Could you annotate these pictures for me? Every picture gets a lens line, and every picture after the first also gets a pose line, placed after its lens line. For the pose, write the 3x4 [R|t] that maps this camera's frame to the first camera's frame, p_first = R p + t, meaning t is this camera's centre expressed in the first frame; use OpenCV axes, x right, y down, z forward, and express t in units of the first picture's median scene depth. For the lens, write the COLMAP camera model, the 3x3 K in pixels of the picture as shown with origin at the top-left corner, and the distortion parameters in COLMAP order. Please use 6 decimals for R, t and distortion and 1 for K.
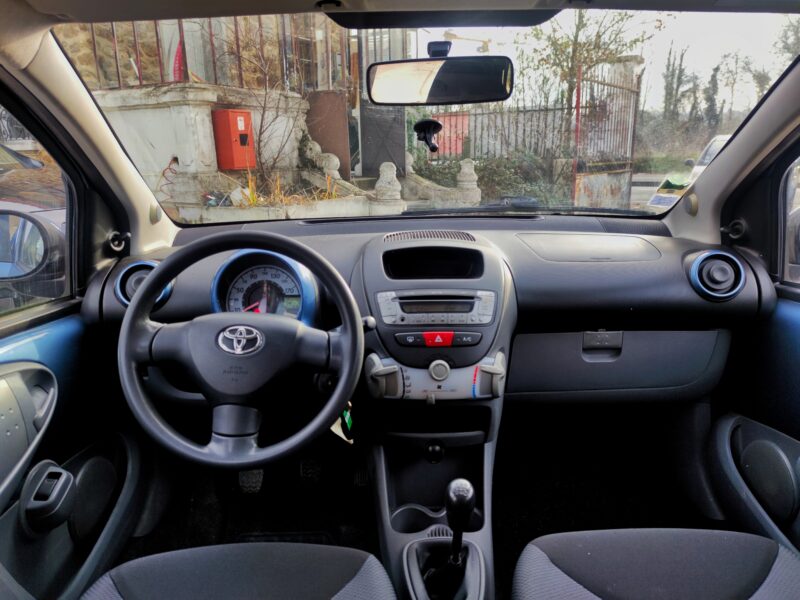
lens RADIAL K [[590.2, 0, 415.1], [0, 590.2, 314.1], [0, 0, 1]] dist [0.031111, -0.009061]
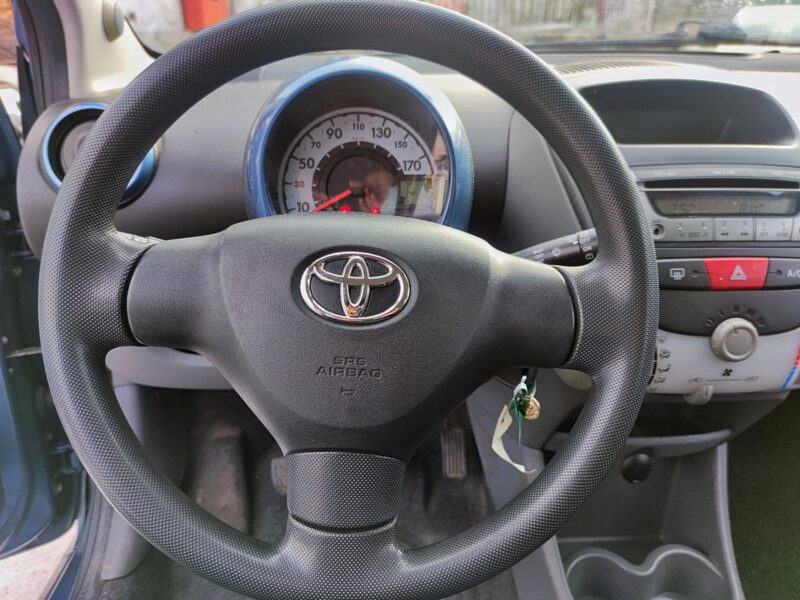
lens RADIAL K [[608.8, 0, 404.0], [0, 608.8, 325.9], [0, 0, 1]] dist [0.020117, -0.004914]
pose [[0.999855, 0.005981, 0.015928, -0.221309], [-0.008816, 0.982822, 0.184345, -0.003905], [-0.014552, -0.184459, 0.982733, 0.495153]]
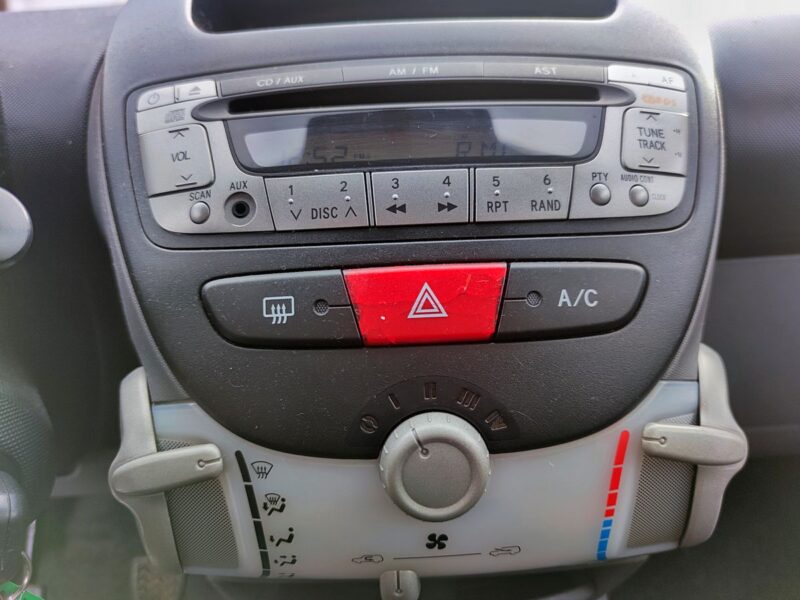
lens RADIAL K [[608.8, 0, 404.0], [0, 608.8, 325.9], [0, 0, 1]] dist [0.020117, -0.004914]
pose [[0.999165, -0.027300, -0.030391, 0.036489], [0.031166, 0.990356, 0.134999, 0.021700], [0.026412, -0.135833, 0.990380, 0.768088]]
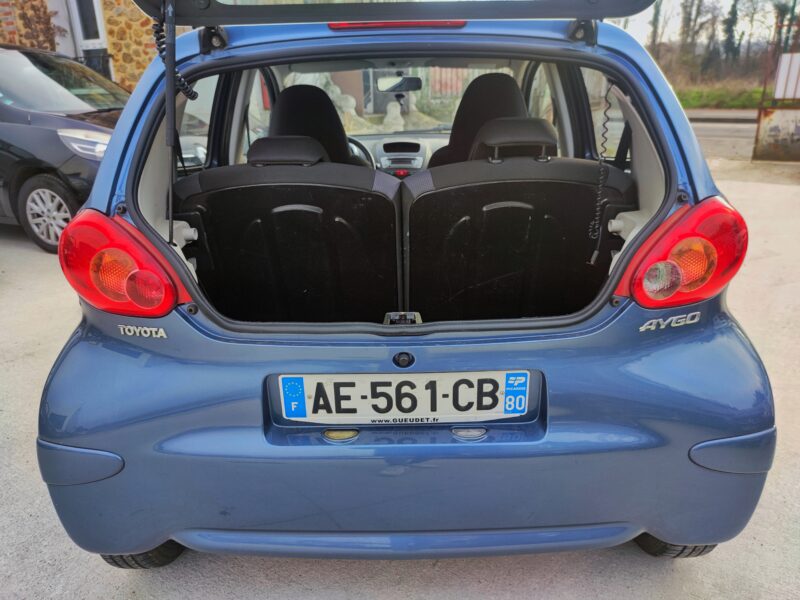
lens RADIAL K [[608.8, 0, 404.0], [0, 608.8, 325.9], [0, 0, 1]] dist [0.020117, -0.004914]
pose [[0.999304, 0.012295, -0.035212, 0.155664], [-0.008430, 0.994128, 0.107885, 0.435660], [0.036332, -0.107513, 0.993540, -1.926661]]
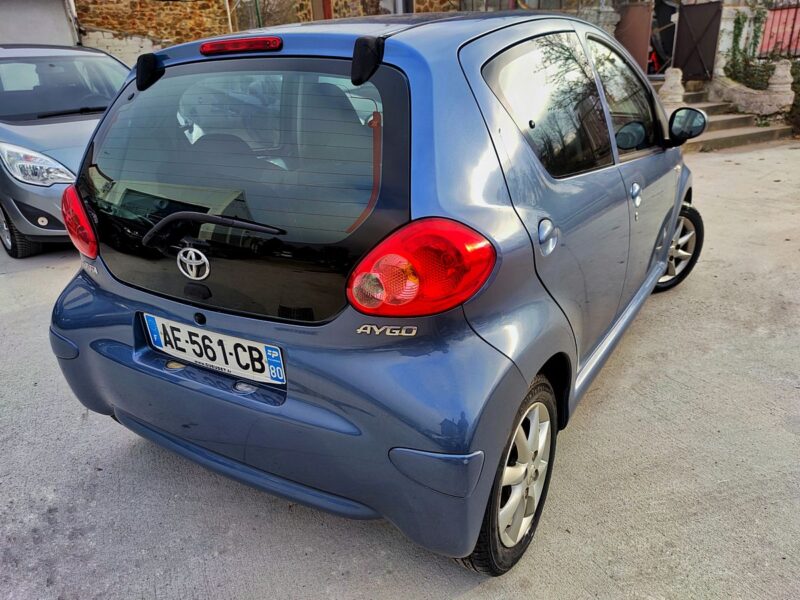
lens RADIAL K [[608.8, 0, 404.0], [0, 608.8, 325.9], [0, 0, 1]] dist [0.020117, -0.004914]
pose [[0.828622, 0.202515, -0.521893, 1.309119], [-0.113947, 0.973770, 0.196944, 0.292115], [0.548088, -0.103724, 0.829964, -1.751054]]
